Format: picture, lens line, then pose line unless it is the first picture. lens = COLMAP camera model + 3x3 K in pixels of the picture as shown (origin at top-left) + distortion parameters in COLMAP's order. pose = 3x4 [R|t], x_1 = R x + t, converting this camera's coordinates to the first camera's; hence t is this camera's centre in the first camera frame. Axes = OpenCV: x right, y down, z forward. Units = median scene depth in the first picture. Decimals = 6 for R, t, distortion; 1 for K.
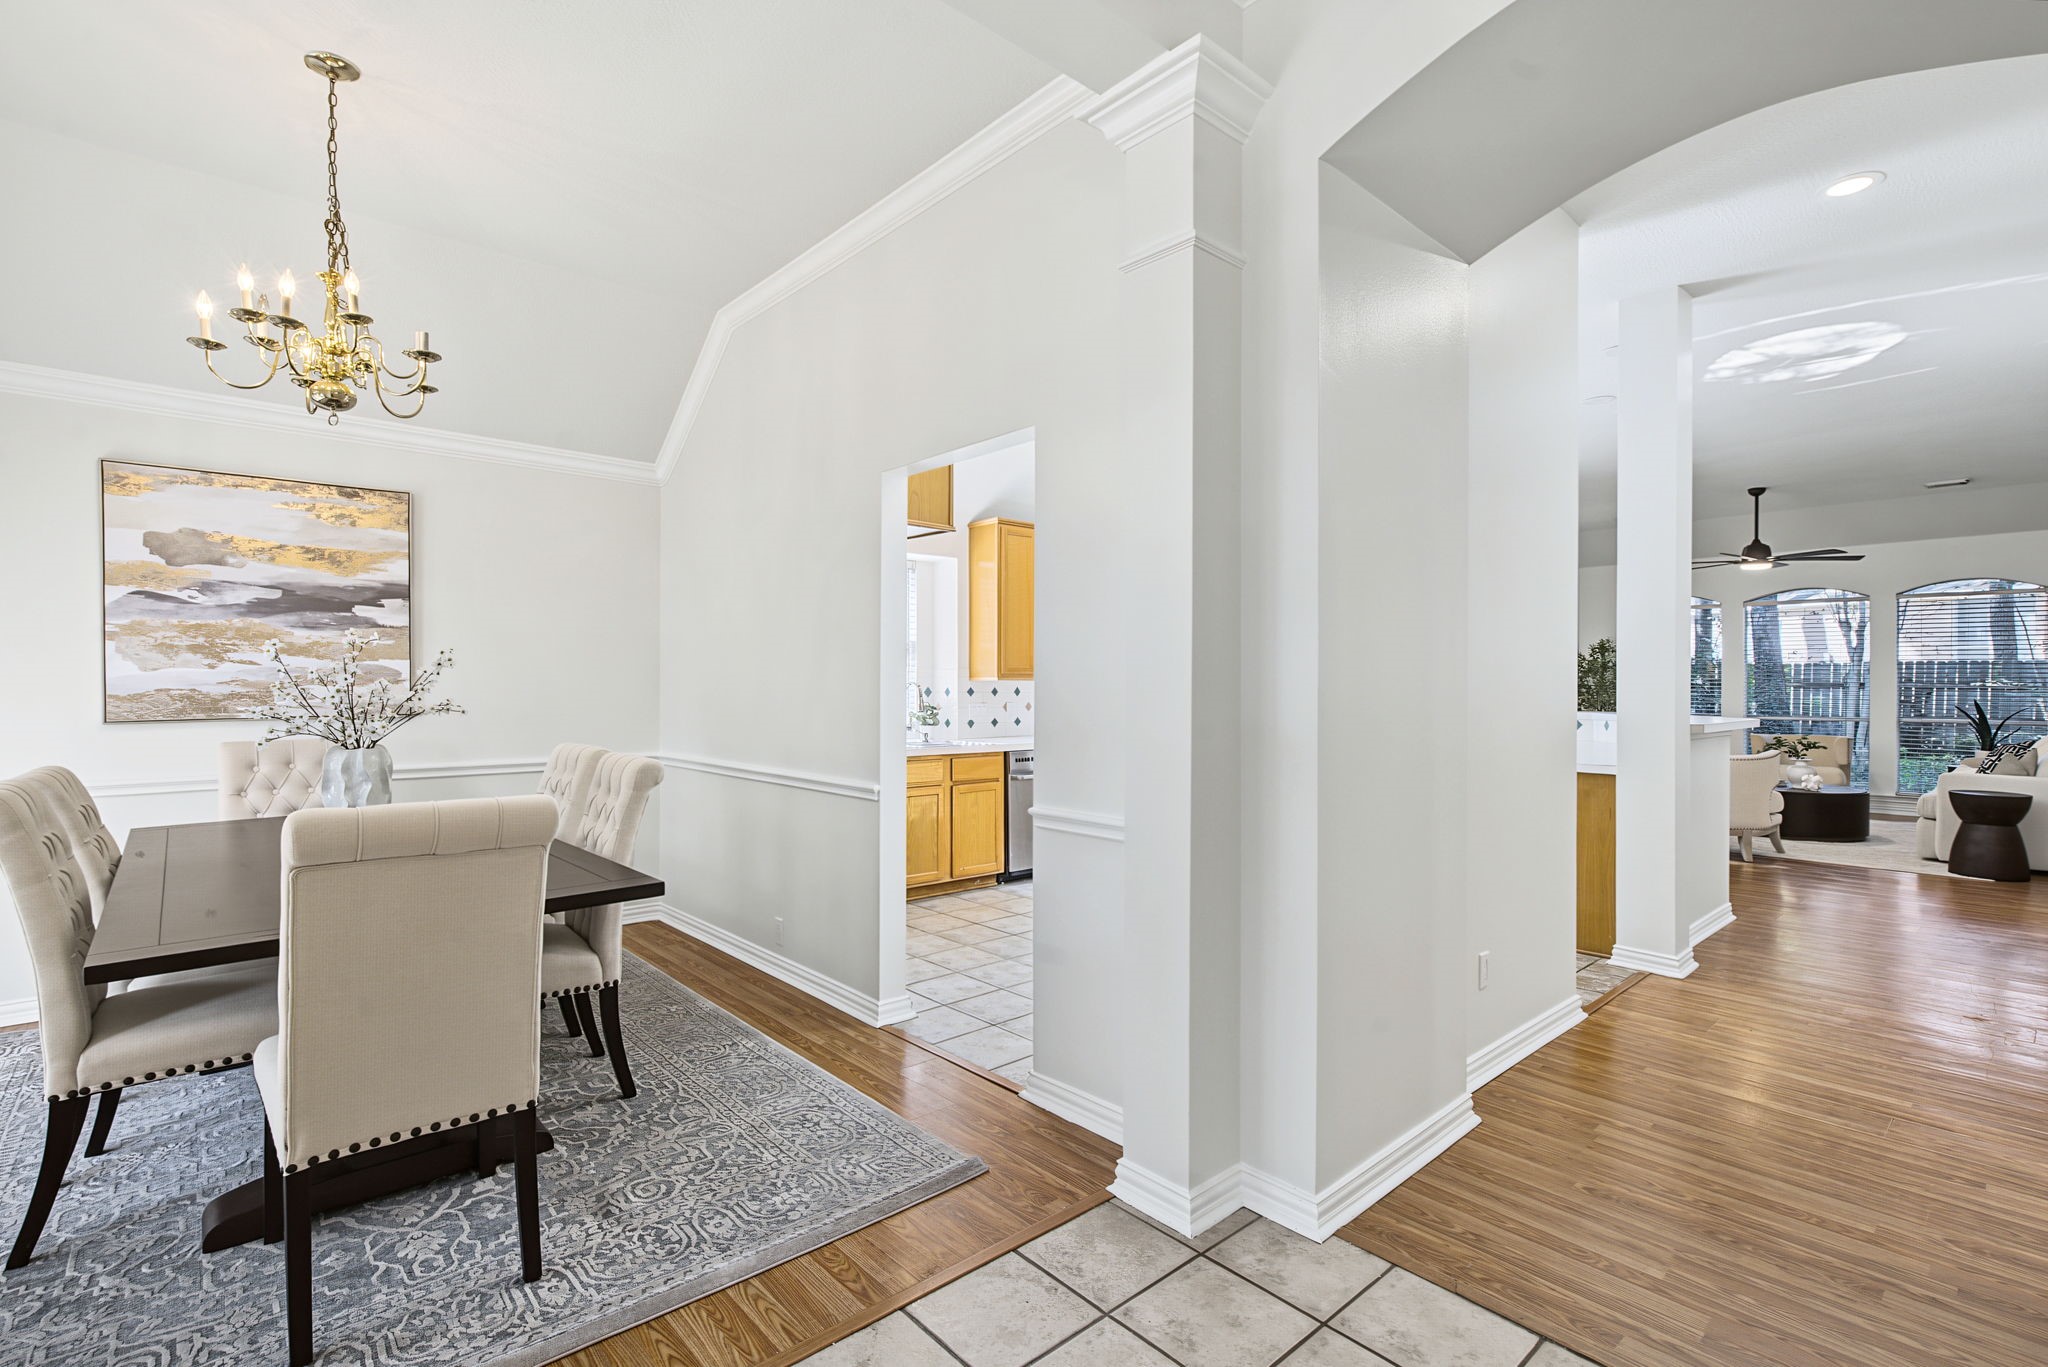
lens RADIAL K [[946.2, 0, 1016.4], [0, 946.2, 687.8], [0, 0, 1]] dist [-0.002561, 0.000882]
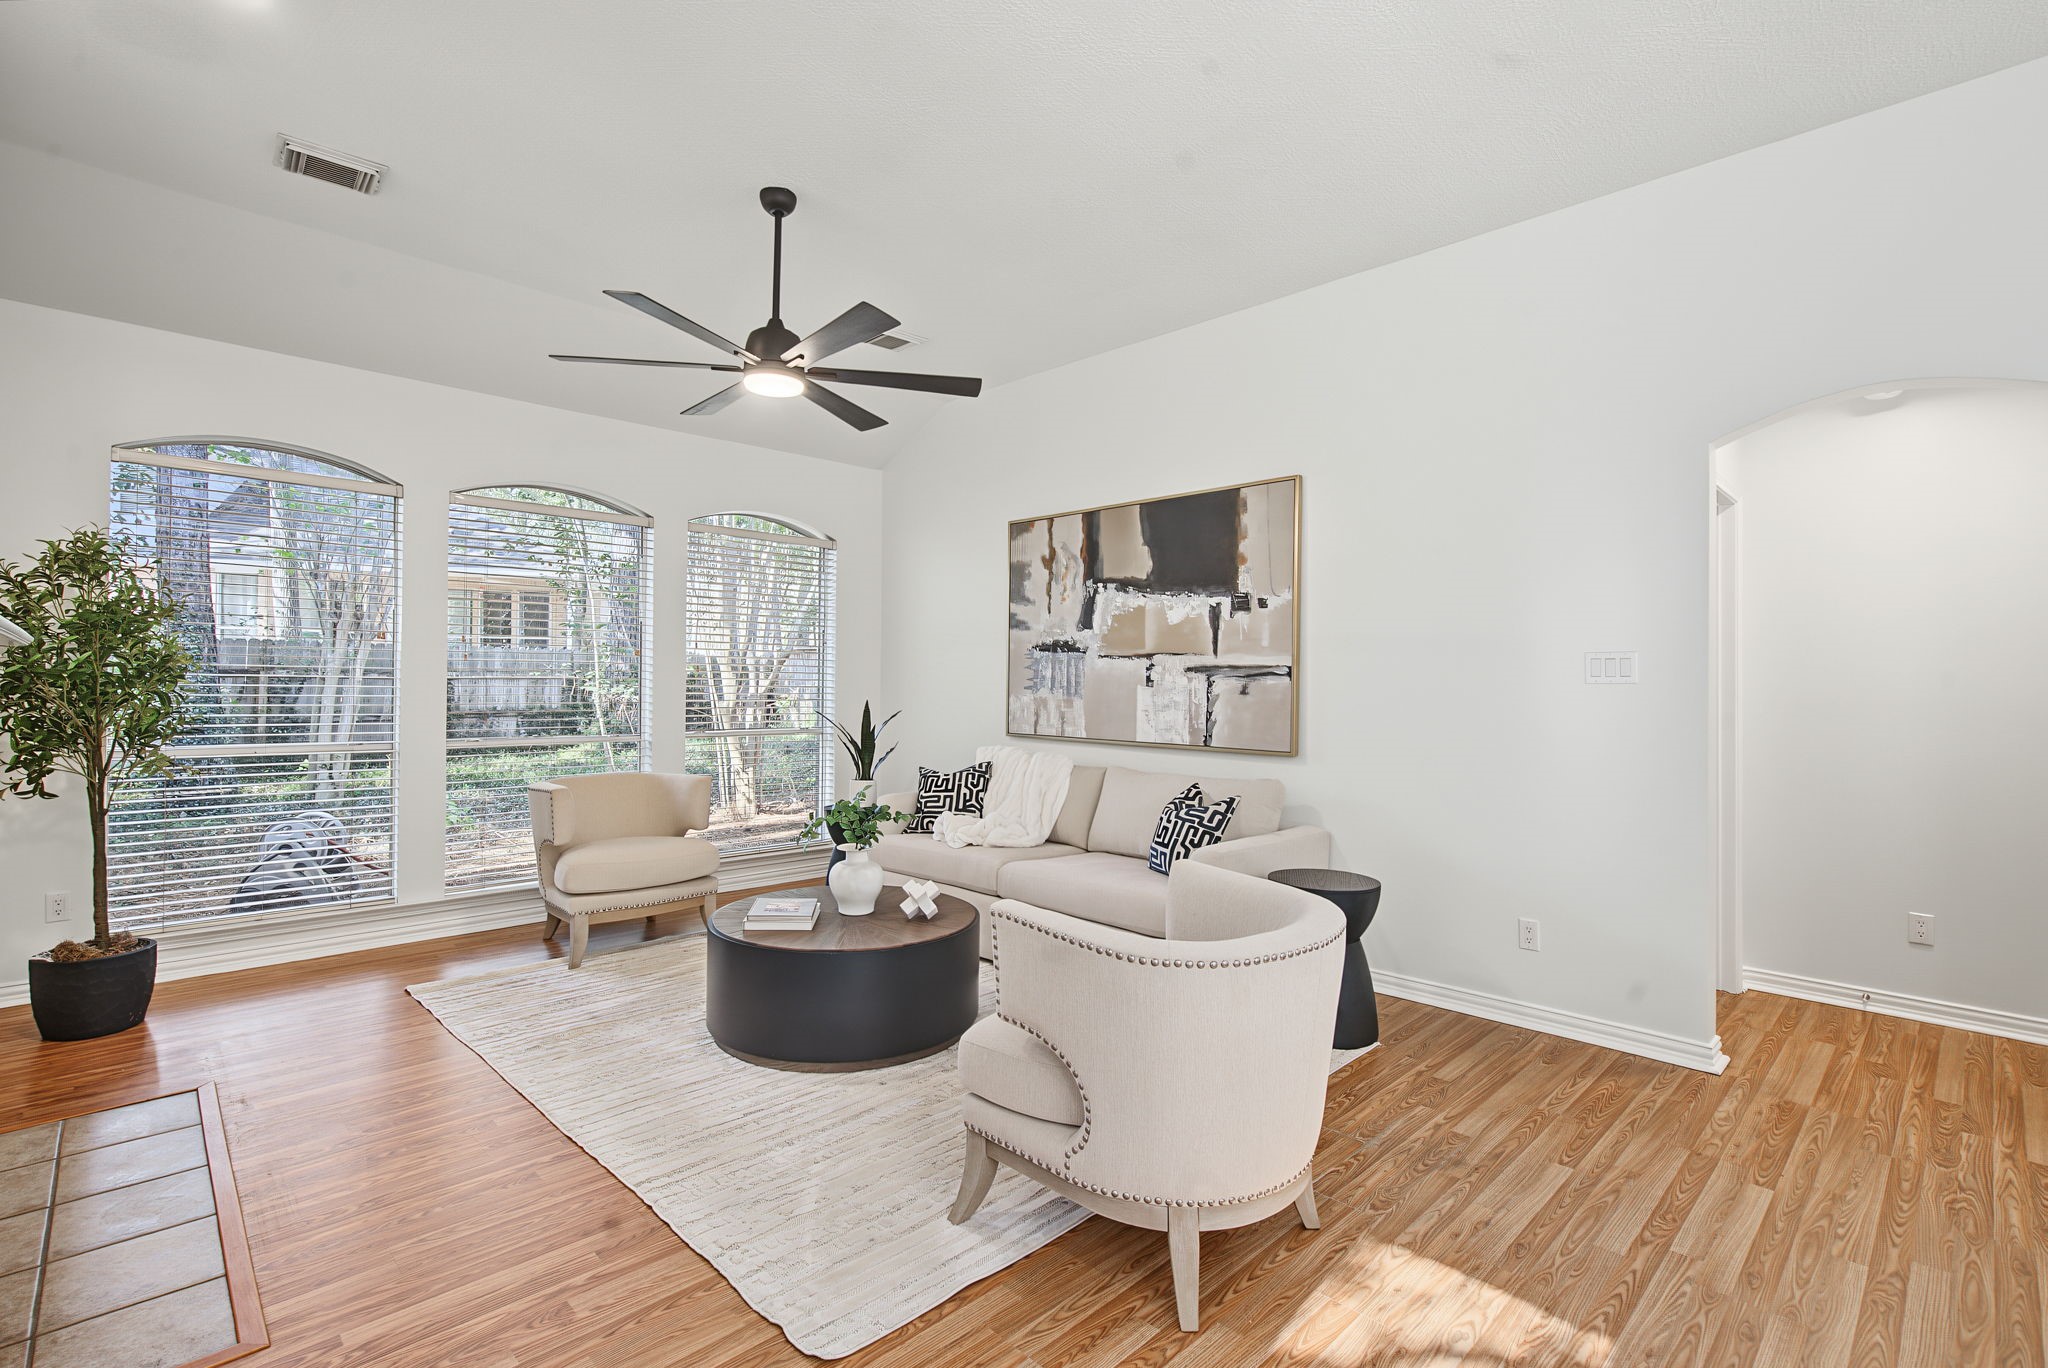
lens RADIAL K [[956.1, 0, 1023.8], [0, 956.1, 672.6], [0, 0, 1]] dist [-0.002396, -0.000056]
pose [[-0.053859, 0.003285, 0.998543, 0.660377], [-0.004327, 0.999984, -0.003523, -0.006055], [-0.998539, -0.004511, -0.053844, 1.647661]]
